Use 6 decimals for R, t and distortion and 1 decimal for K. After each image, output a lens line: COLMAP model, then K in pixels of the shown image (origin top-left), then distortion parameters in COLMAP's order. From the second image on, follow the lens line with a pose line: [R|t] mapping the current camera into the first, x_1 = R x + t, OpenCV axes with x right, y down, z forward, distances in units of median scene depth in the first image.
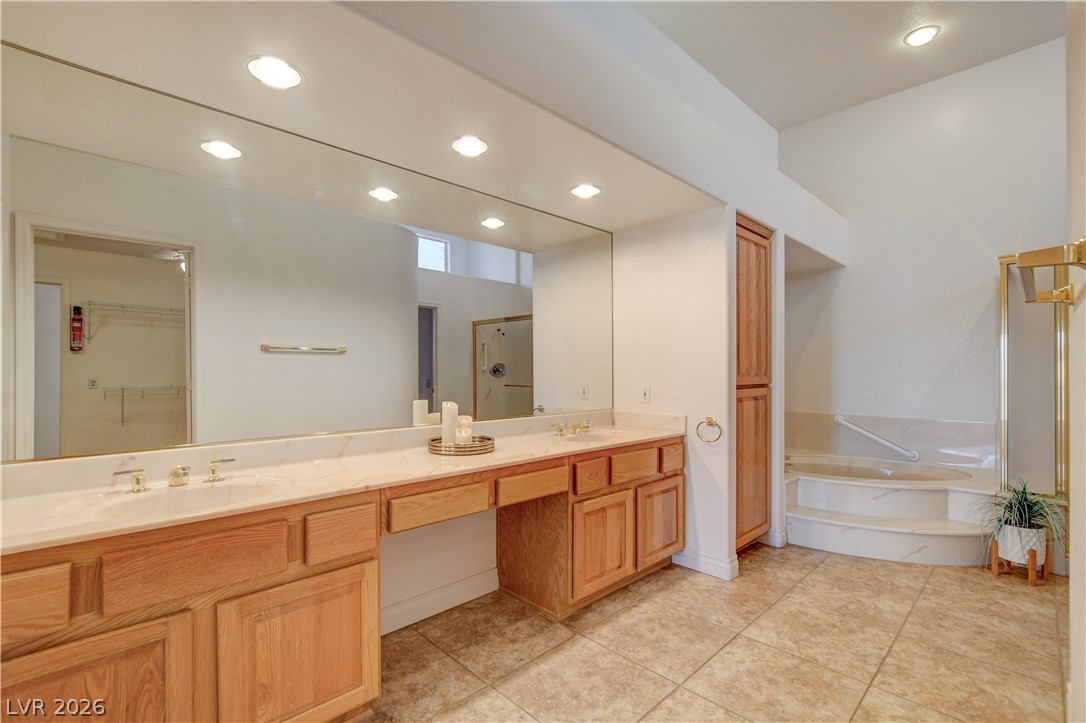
lens RADIAL K [[488.9, 0, 537.4], [0, 488.9, 371.0], [0, 0, 1]] dist [-0.001915, 0.000570]
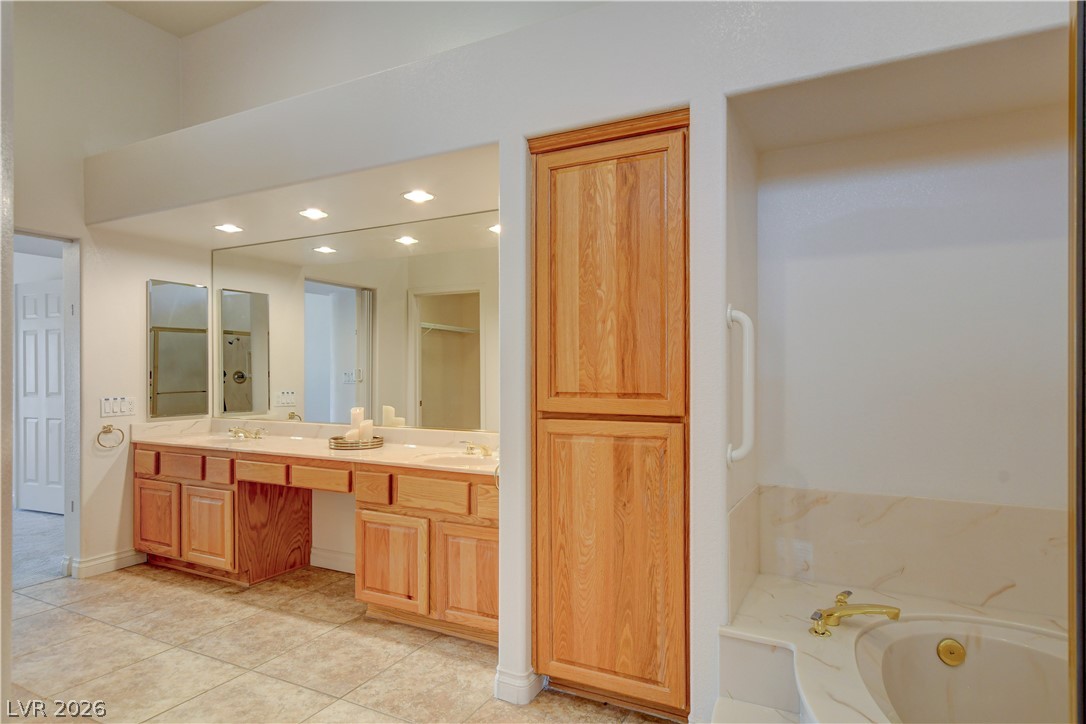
lens RADIAL K [[591.9, 0, 531.2], [0, 591.9, 372.7], [0, 0, 1]] dist [-0.000556, 0.000153]
pose [[0.327110, -0.001154, -0.944986, 1.331974], [-0.001205, 0.999998, -0.001638, -0.022641], [0.944986, 0.001674, 0.327107, 0.873453]]
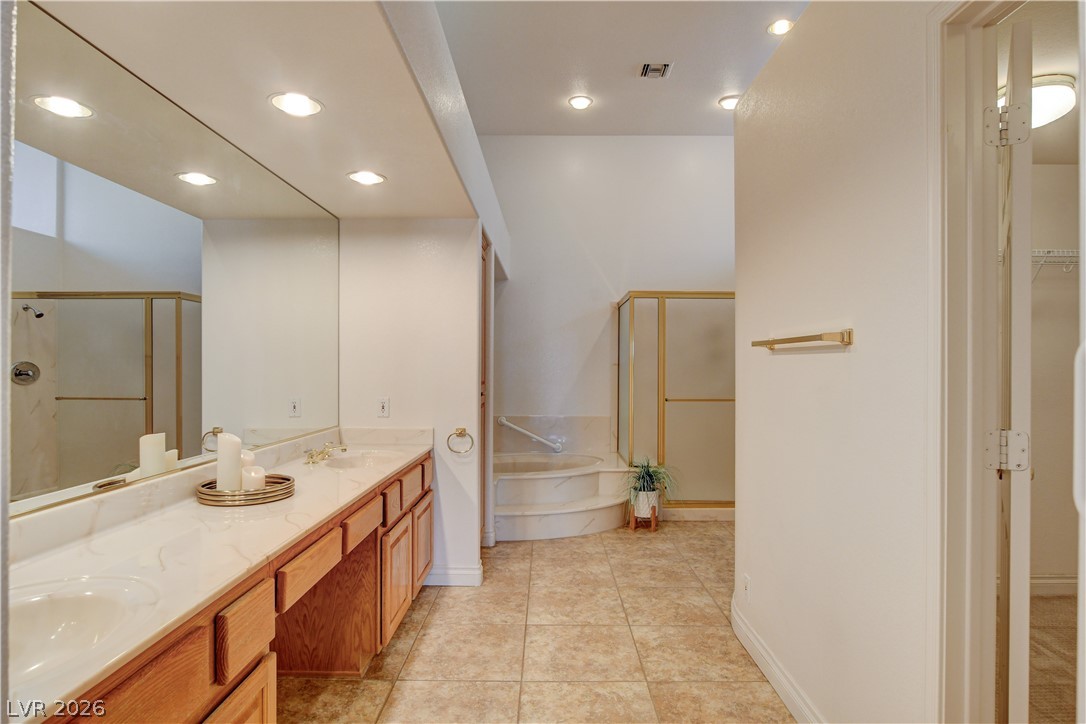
lens RADIAL K [[591.9, 0, 531.2], [0, 591.9, 372.7], [0, 0, 1]] dist [-0.000556, 0.000153]
pose [[0.708382, -0.006232, 0.705801, -0.454985], [-0.001195, 0.999949, 0.010029, -0.034787], [-0.705828, -0.007947, 0.708339, 0.053388]]
